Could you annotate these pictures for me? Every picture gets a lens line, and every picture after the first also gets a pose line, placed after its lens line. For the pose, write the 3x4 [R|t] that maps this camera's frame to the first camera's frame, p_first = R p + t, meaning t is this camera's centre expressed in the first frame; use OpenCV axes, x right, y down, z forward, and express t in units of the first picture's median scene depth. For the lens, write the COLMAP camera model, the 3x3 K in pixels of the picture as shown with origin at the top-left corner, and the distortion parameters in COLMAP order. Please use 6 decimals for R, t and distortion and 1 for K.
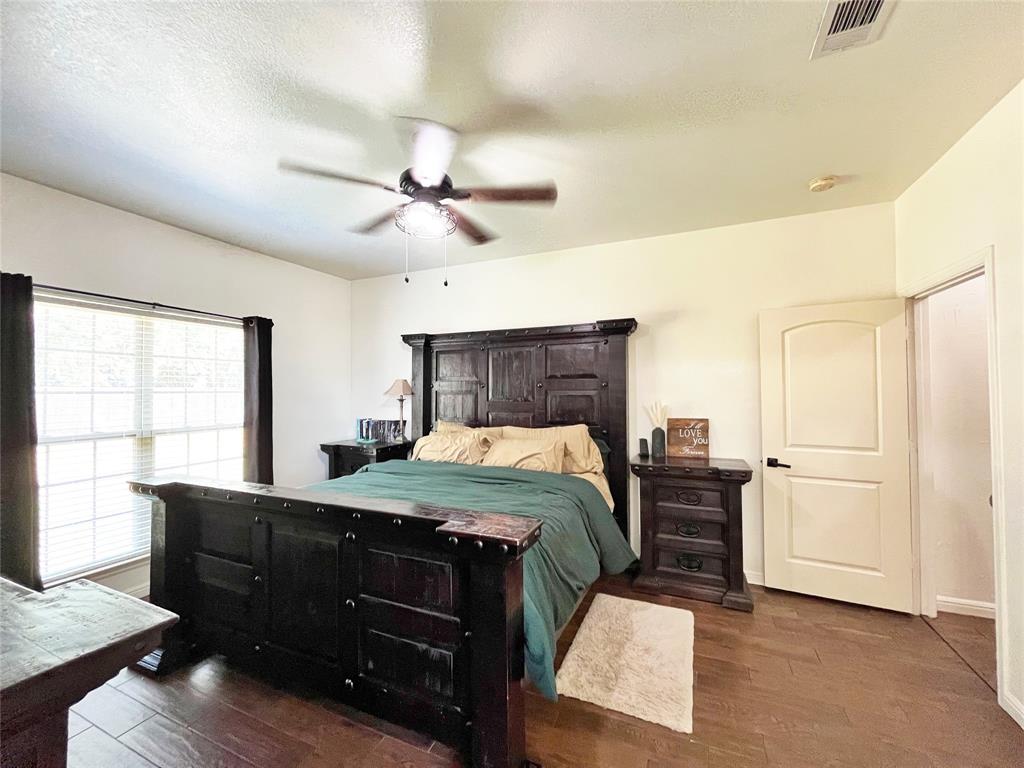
lens RADIAL K [[415.0, 0, 512.0], [0, 415.0, 384.6], [0, 0, 1]] dist [-0.005345, 0.000569]
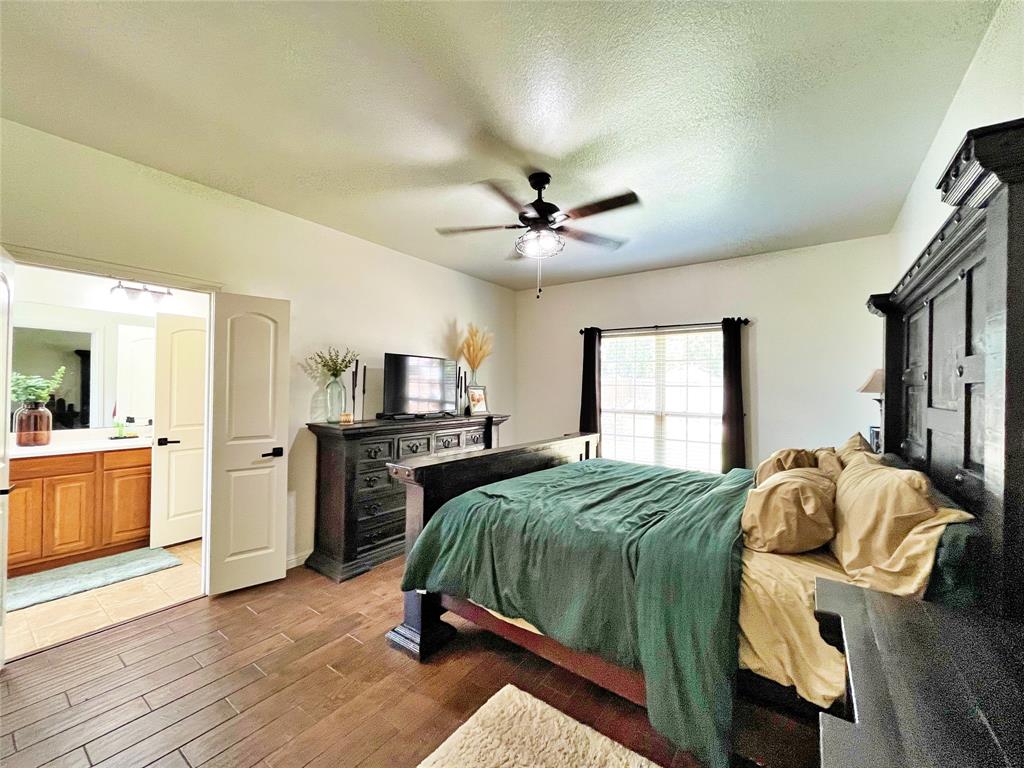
lens RADIAL K [[415.0, 0, 508.6], [0, 415.0, 383.8], [0, 0, 1]] dist [-0.005345, 0.000569]
pose [[-0.218069, -0.000770, -0.975933, 0.634528], [0.001208, 0.999999, -0.001059, 0.011282], [0.975933, -0.001410, -0.218067, 0.720901]]
